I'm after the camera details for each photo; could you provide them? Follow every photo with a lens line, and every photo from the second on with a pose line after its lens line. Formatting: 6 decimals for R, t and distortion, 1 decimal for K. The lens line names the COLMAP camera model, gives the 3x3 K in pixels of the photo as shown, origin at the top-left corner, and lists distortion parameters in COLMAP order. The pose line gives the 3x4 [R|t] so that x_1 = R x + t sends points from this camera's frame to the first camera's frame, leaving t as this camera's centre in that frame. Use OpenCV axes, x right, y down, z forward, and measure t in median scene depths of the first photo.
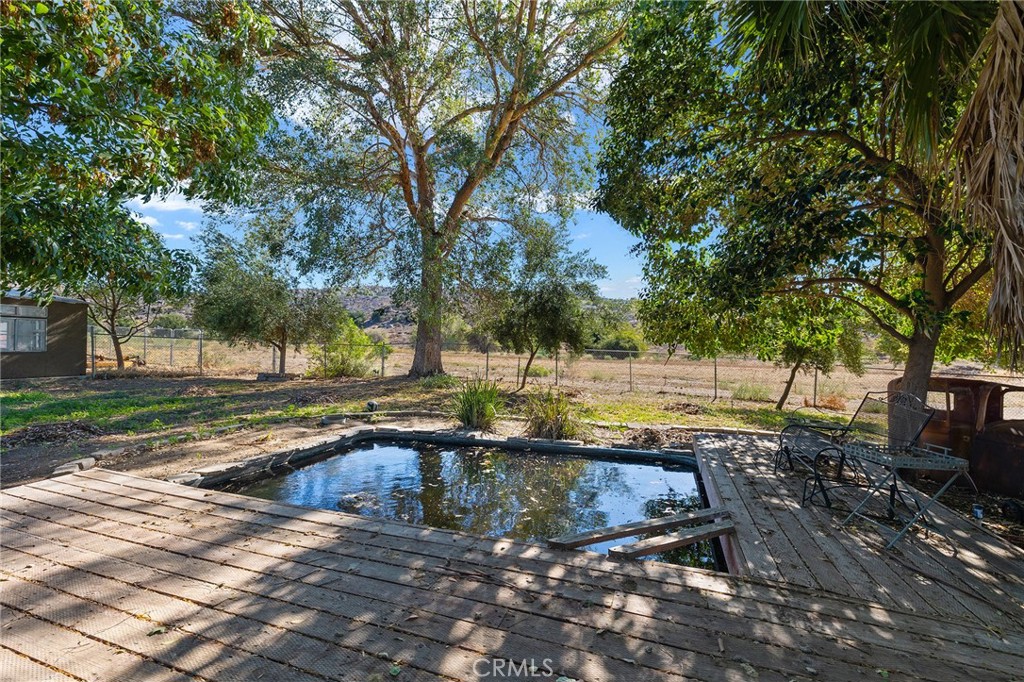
lens RADIAL K [[433.7, 0, 514.3], [0, 433.7, 344.2], [0, 0, 1]] dist [-0.000755, 0.000675]
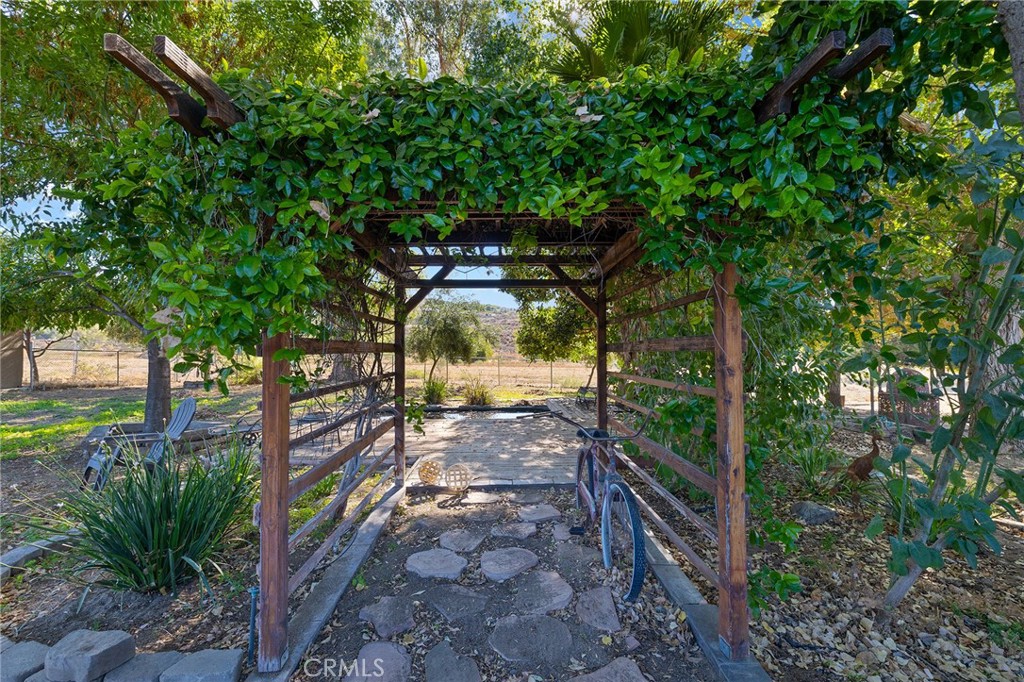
lens RADIAL K [[433.7, 0, 511.1], [0, 433.7, 343.9], [0, 0, 1]] dist [-0.000755, 0.000675]
pose [[0.939072, -0.001607, 0.343716, -0.223195], [0.004836, 0.999952, -0.008538, -0.022264], [-0.343686, 0.009680, 0.939035, -0.443809]]
